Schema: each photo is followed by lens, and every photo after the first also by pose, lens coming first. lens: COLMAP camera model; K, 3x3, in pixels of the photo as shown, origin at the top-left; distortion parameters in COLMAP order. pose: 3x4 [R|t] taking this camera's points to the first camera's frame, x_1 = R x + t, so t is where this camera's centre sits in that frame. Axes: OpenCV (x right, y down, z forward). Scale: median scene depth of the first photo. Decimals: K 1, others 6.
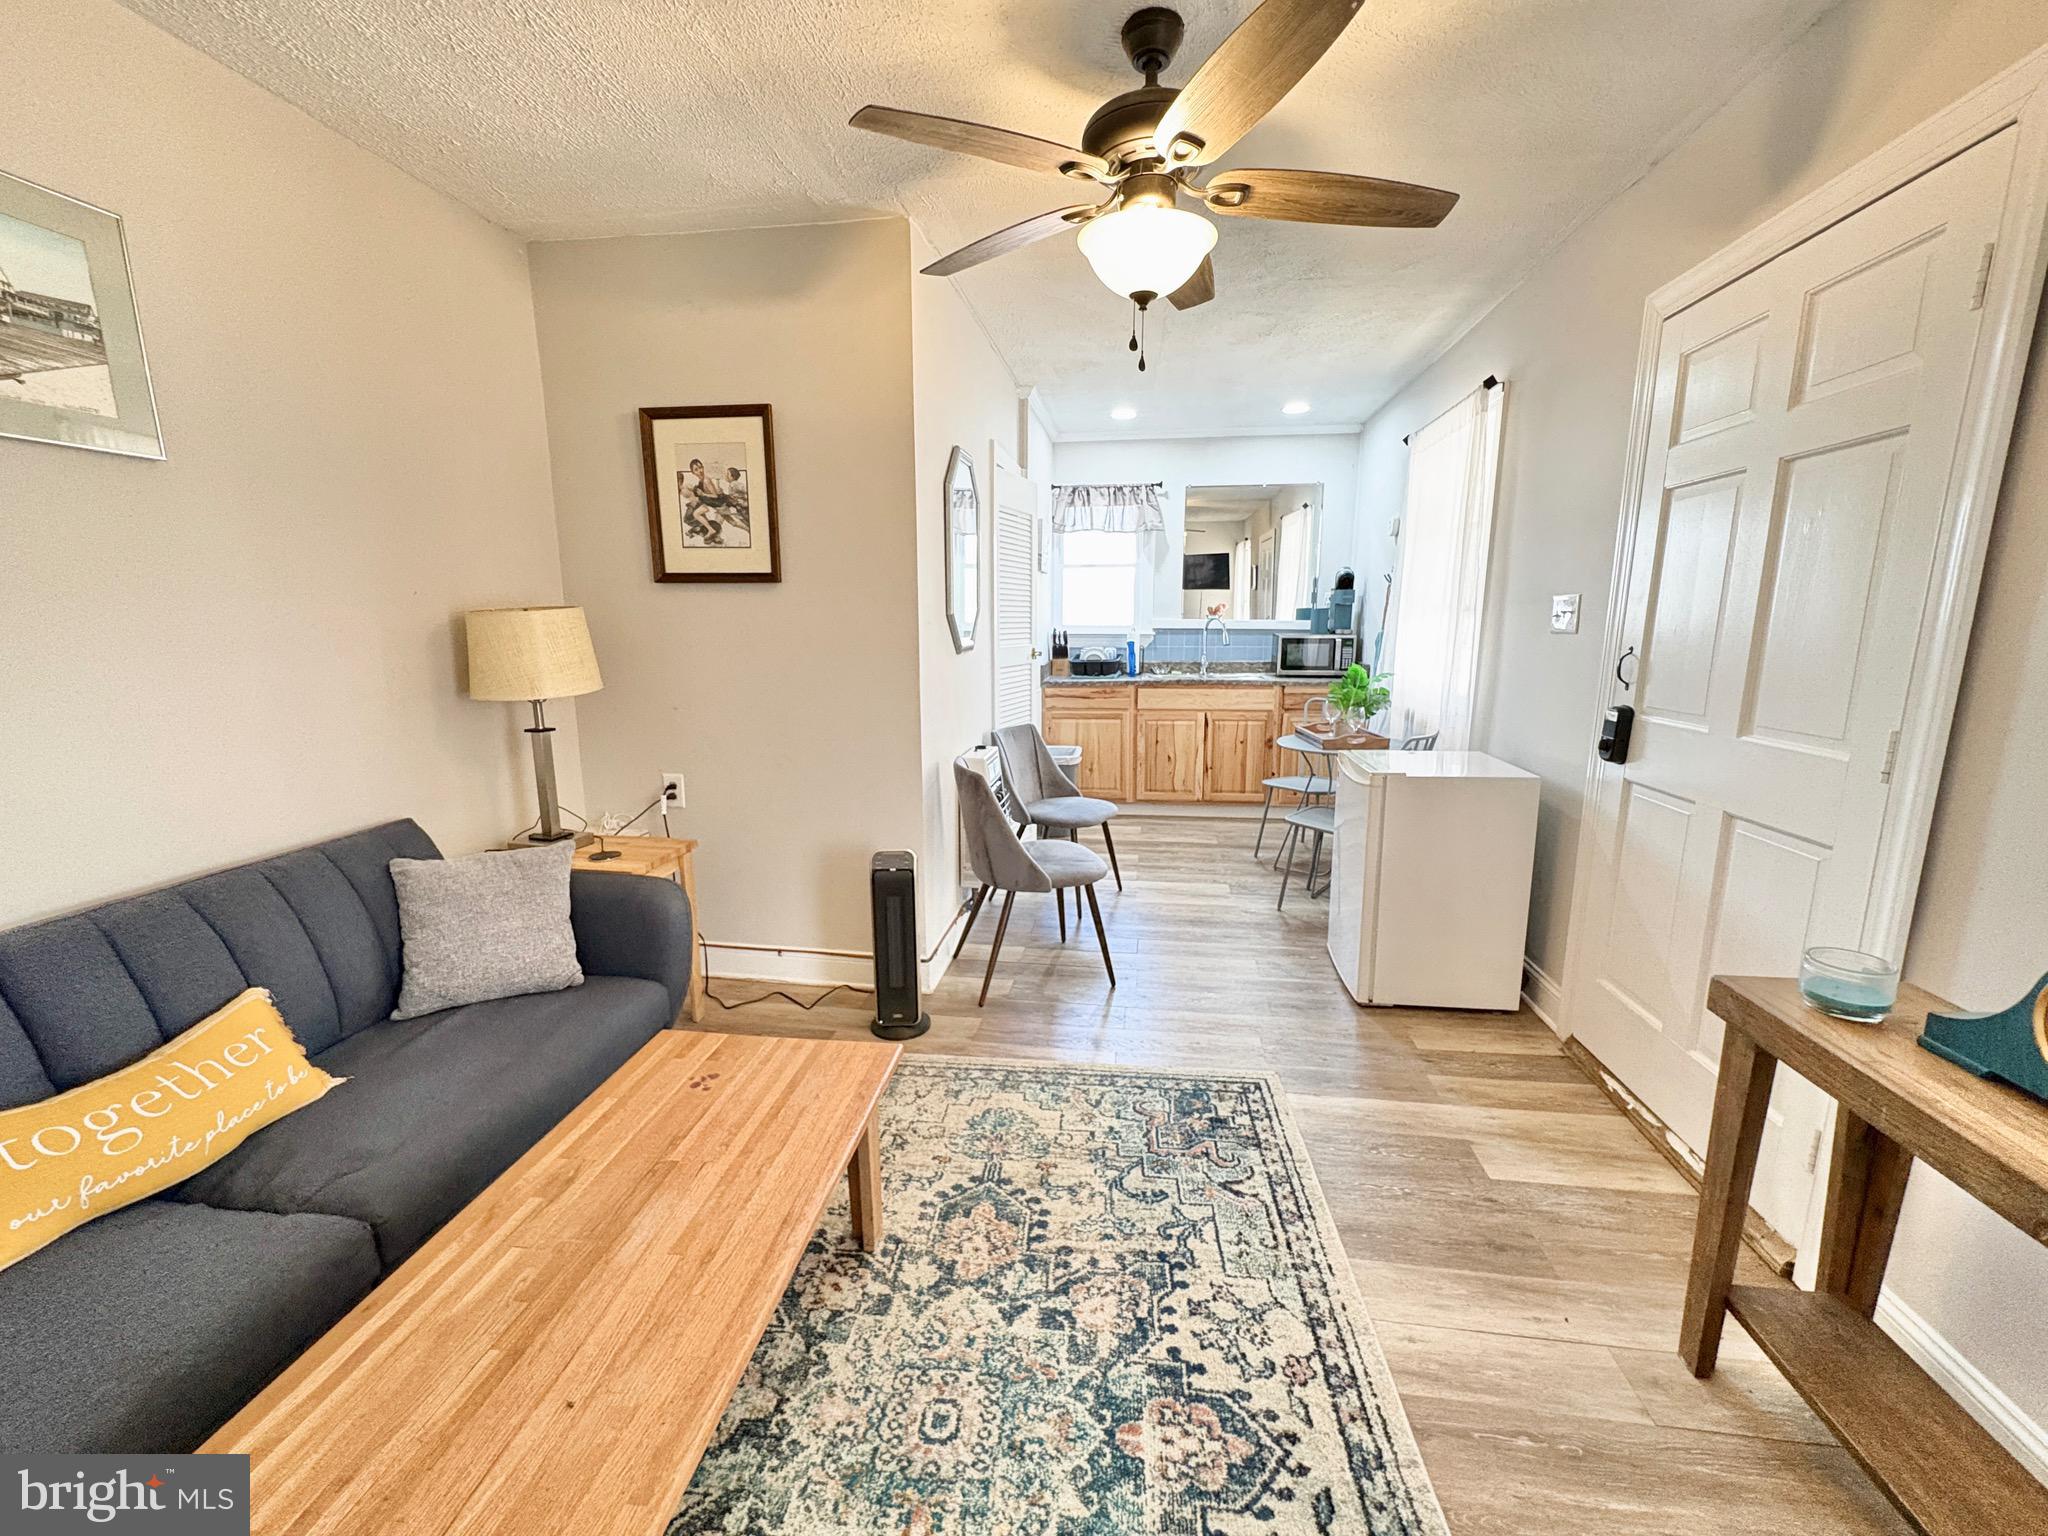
lens RADIAL K [[816.6, 0, 1025.9], [0, 816.6, 766.5], [0, 0, 1]] dist [0.002126, -0.000483]
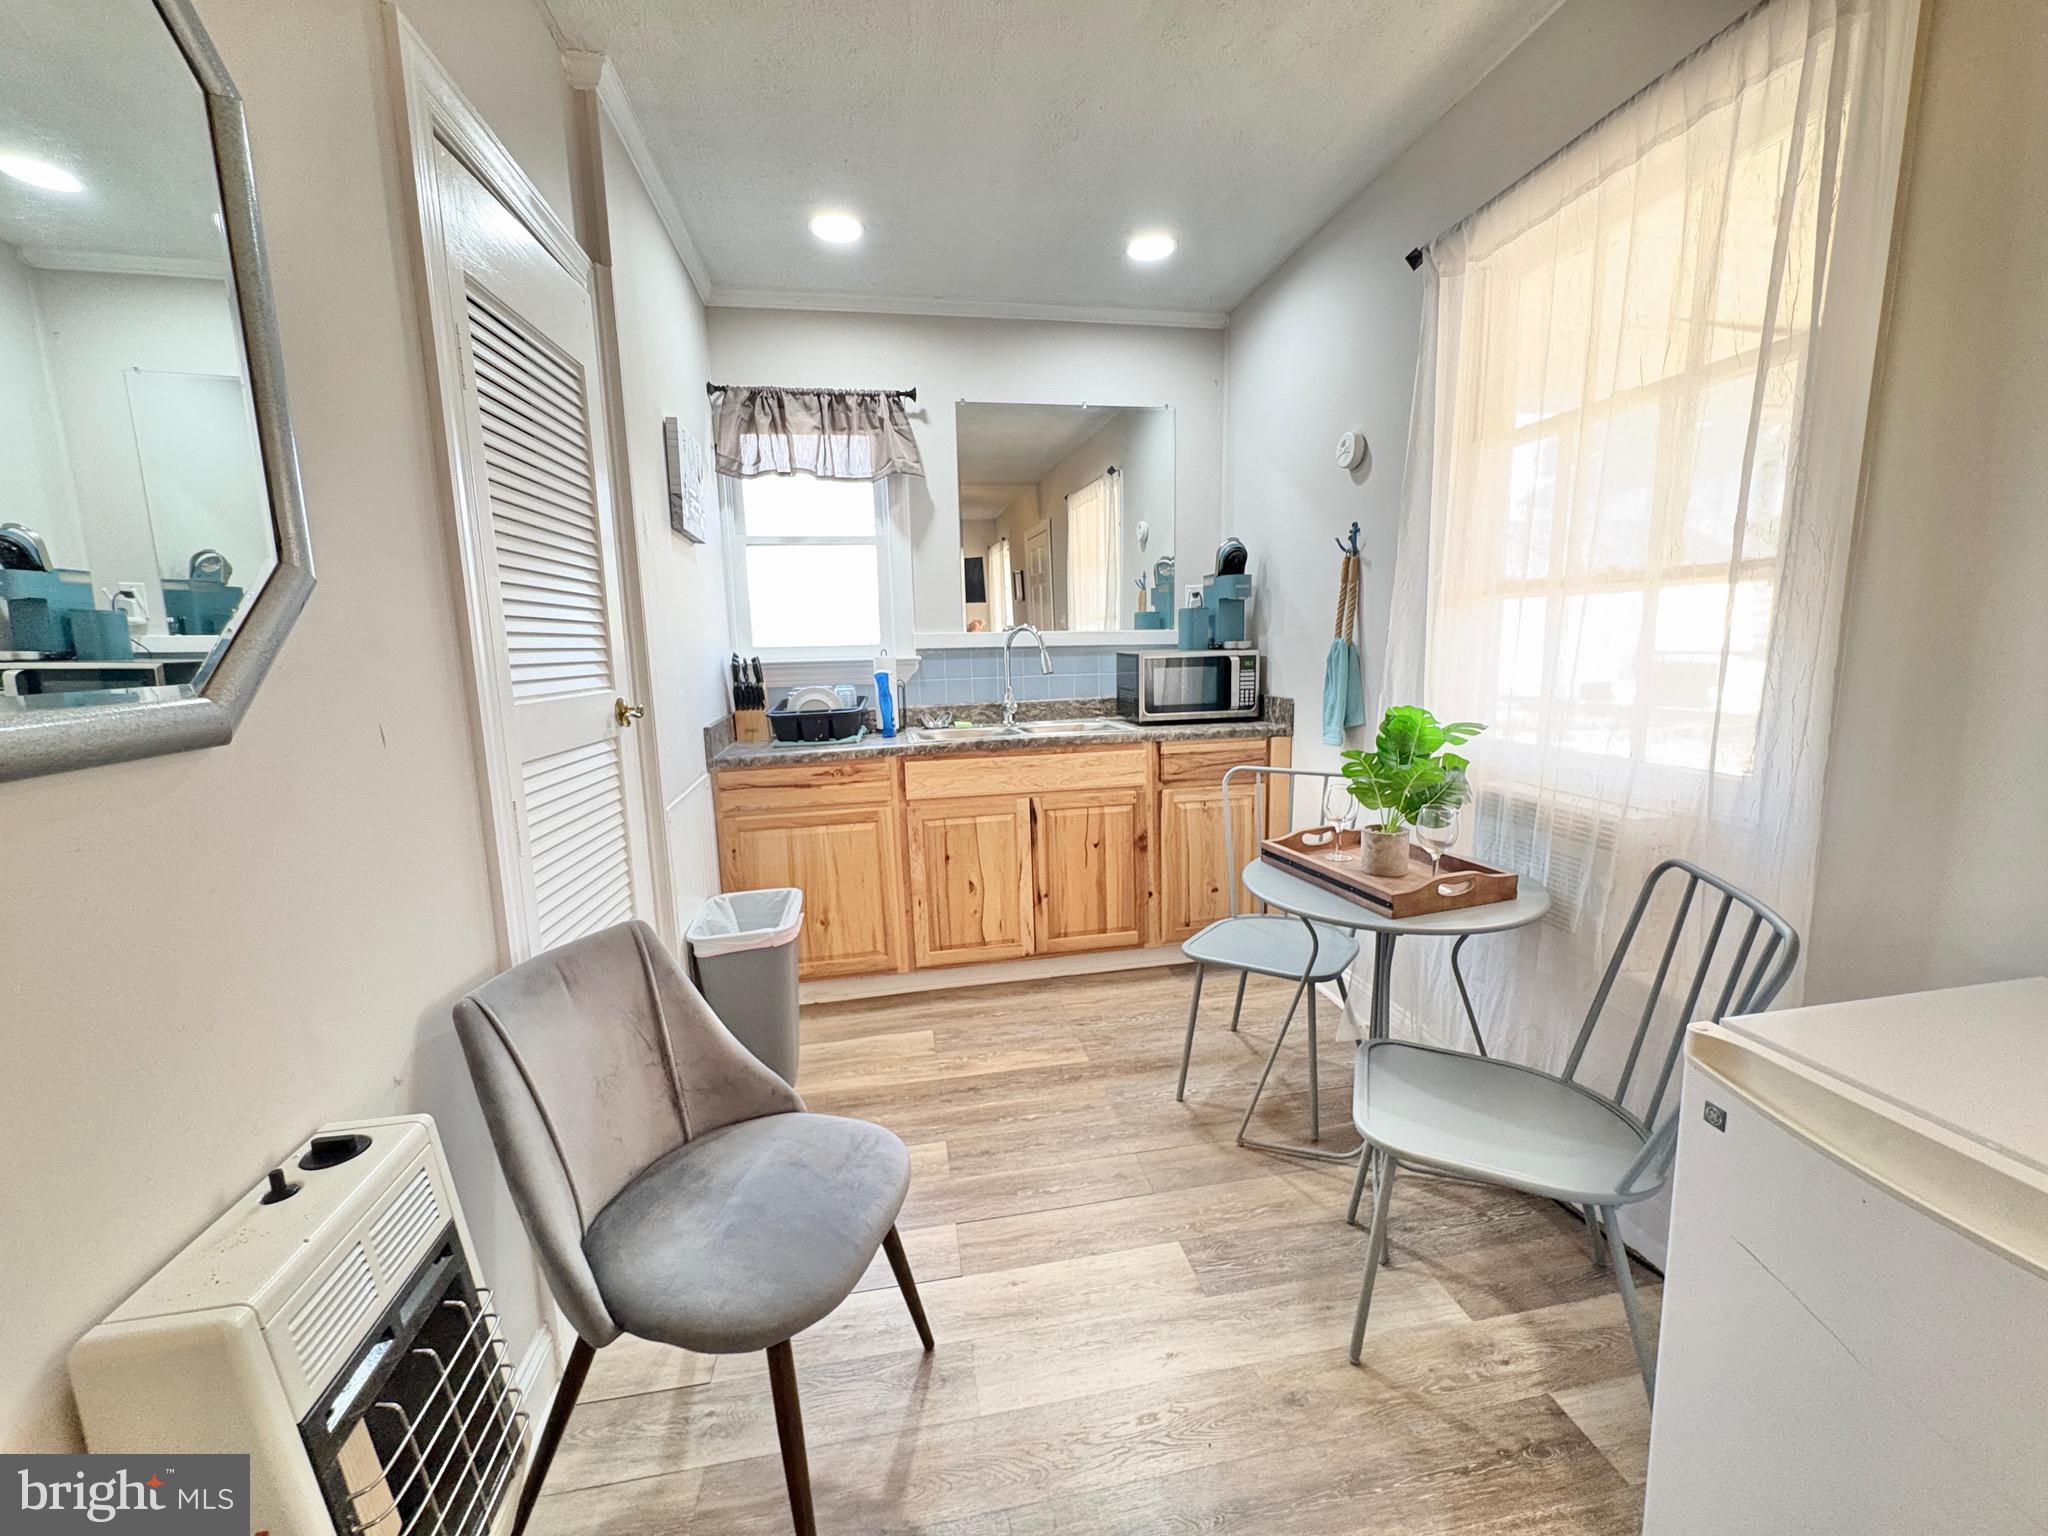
lens RADIAL K [[816.6, 0, 1021.7], [0, 816.6, 769.2], [0, 0, 1]] dist [0.002126, -0.000483]
pose [[0.947842, -0.070995, 0.310733, 0.044106], [0.081042, 0.996519, -0.019528, -0.072728], [-0.308265, 0.043692, 0.950297, 0.466134]]
